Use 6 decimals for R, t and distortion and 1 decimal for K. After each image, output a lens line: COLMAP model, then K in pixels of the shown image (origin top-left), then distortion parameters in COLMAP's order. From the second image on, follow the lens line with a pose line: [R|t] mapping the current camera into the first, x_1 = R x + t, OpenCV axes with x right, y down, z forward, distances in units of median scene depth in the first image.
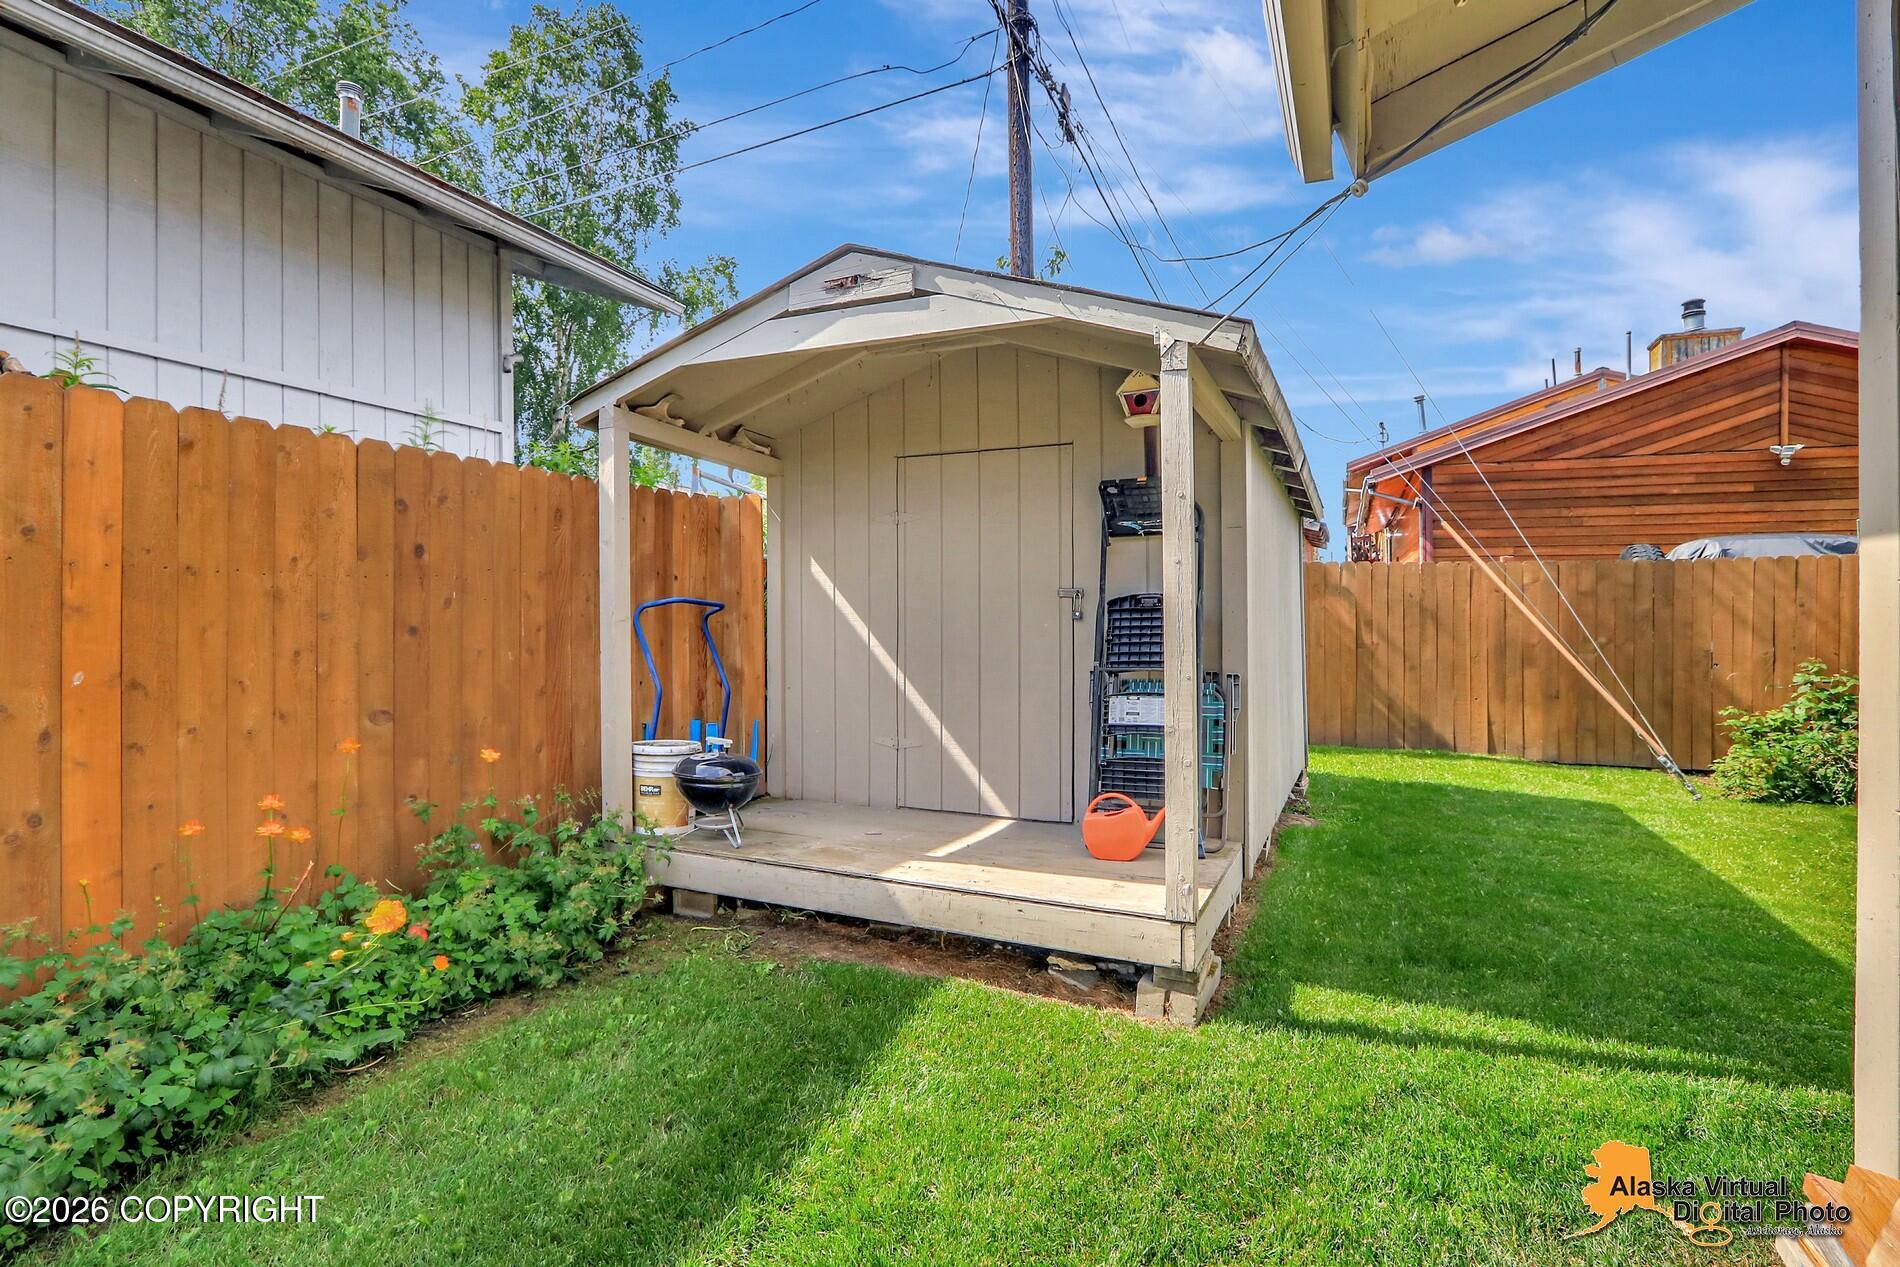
lens RADIAL K [[926.2, 0, 959.1], [0, 926.2, 608.7], [0, 0, 1]] dist [-0.013343, -0.000276]
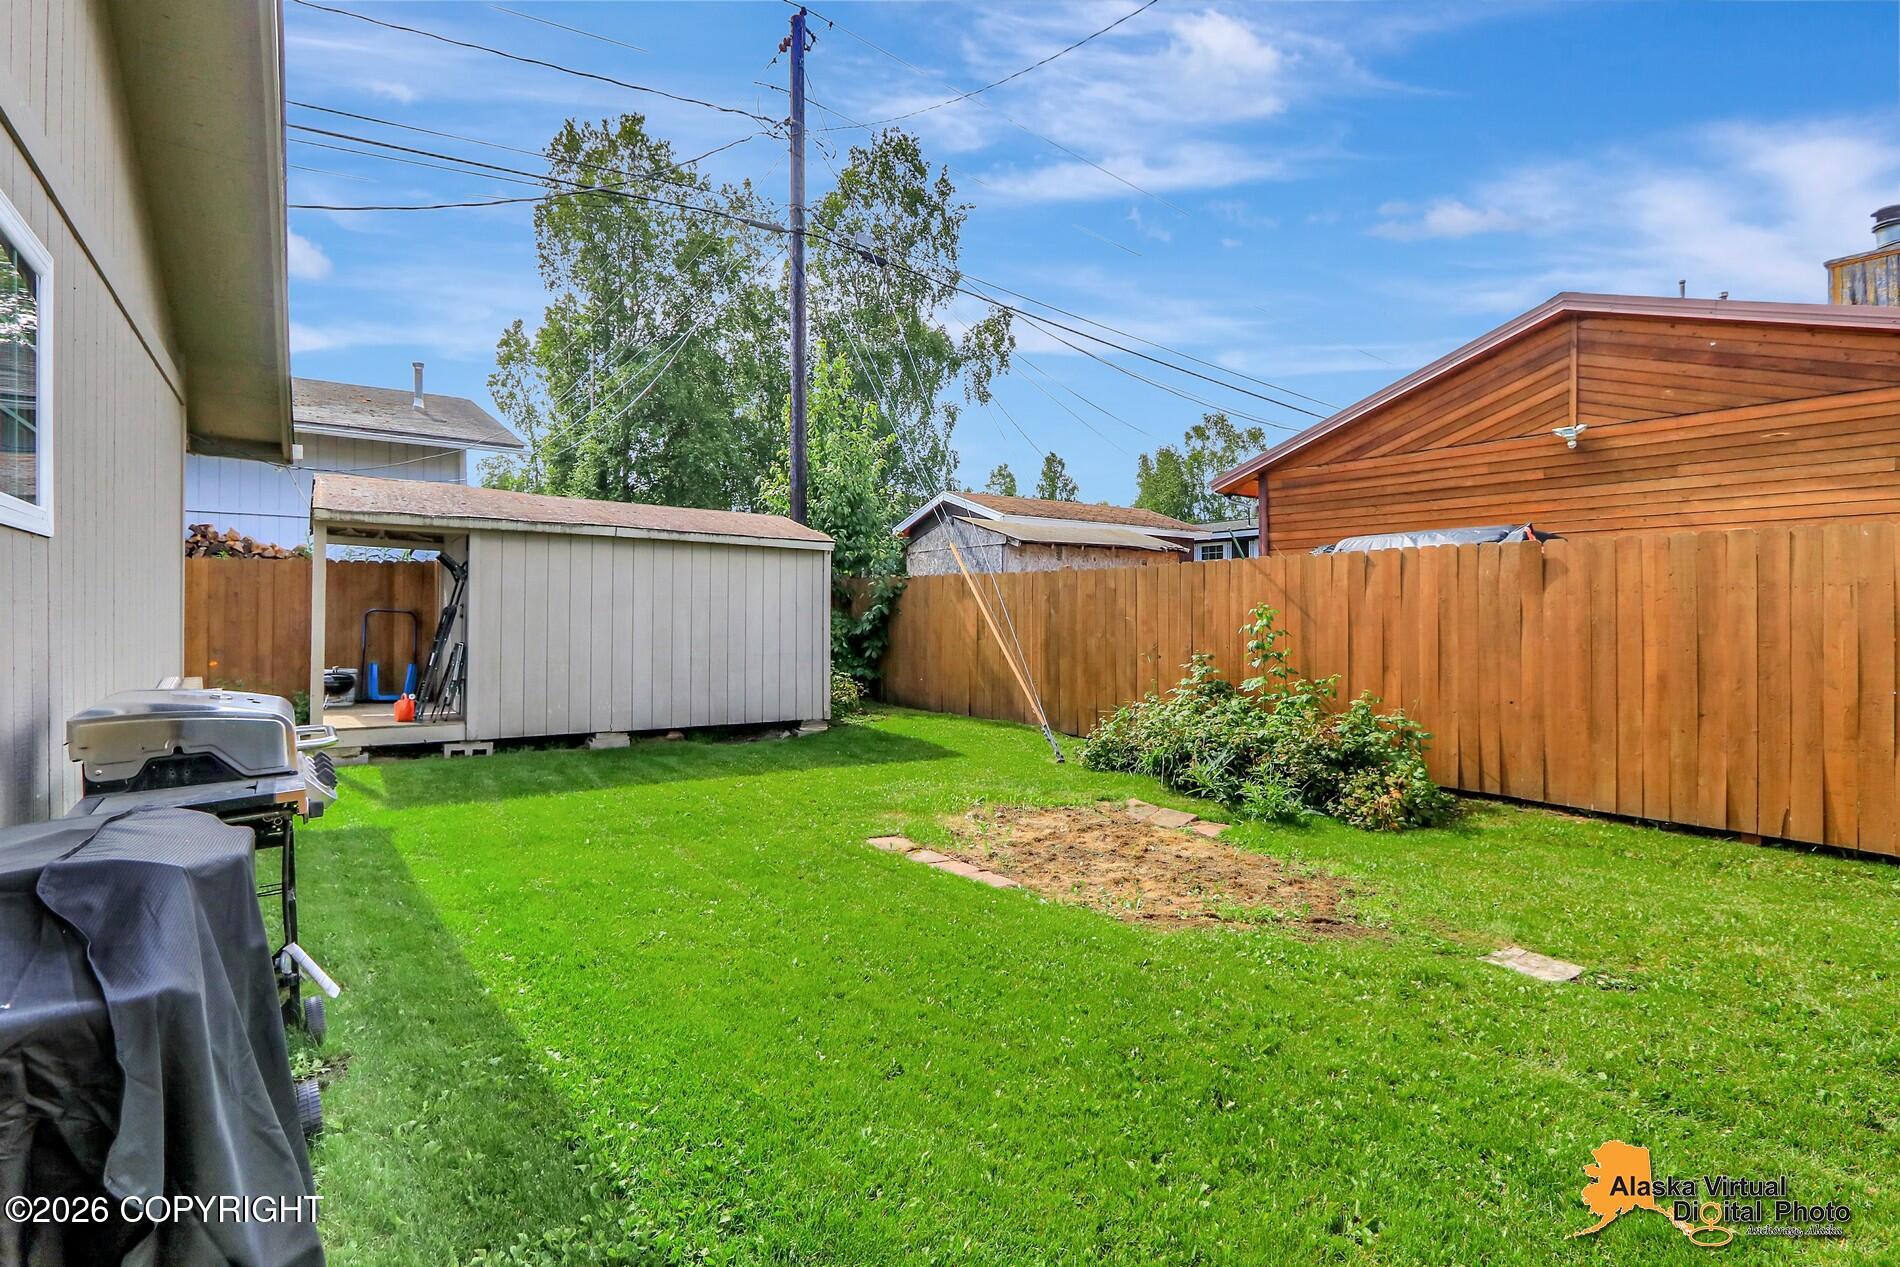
lens RADIAL K [[906.8, 0, 940.2], [0, 906.8, 605.1], [0, 0, 1]] dist [-0.028783, 0.005902]
pose [[0.857656, -0.009201, -0.514141, 0.819547], [0.006488, 0.999954, -0.007073, 0.001806], [0.514182, 0.002730, 0.857677, -0.087808]]
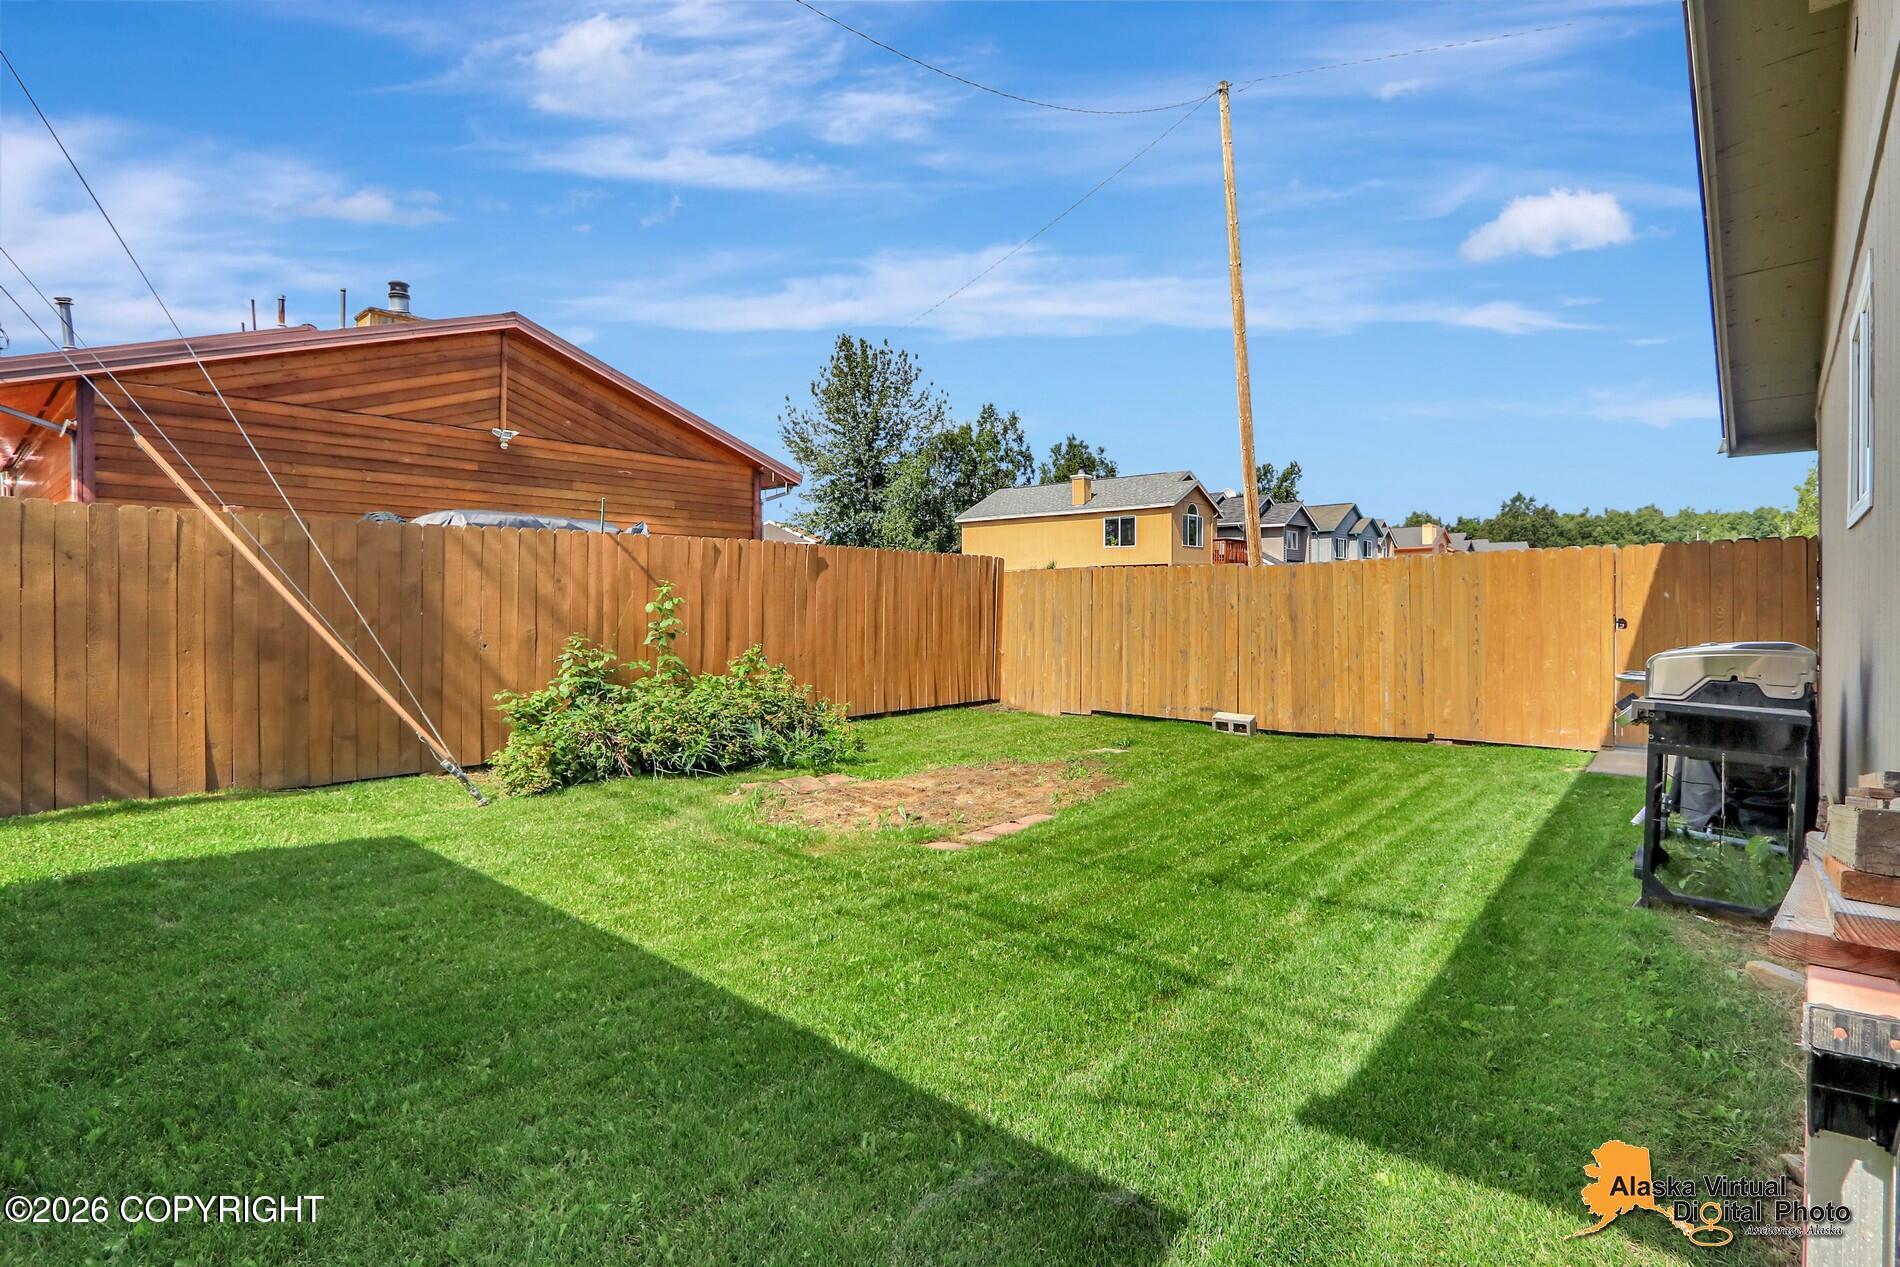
lens RADIAL K [[906.8, 0, 940.2], [0, 906.8, 605.1], [0, 0, 1]] dist [-0.028783, 0.005902]
pose [[0.314848, -0.008464, 0.949104, 0.089315], [-0.005348, 0.999929, 0.010691, 0.006276], [-0.949127, -0.008442, 0.314780, 0.209009]]
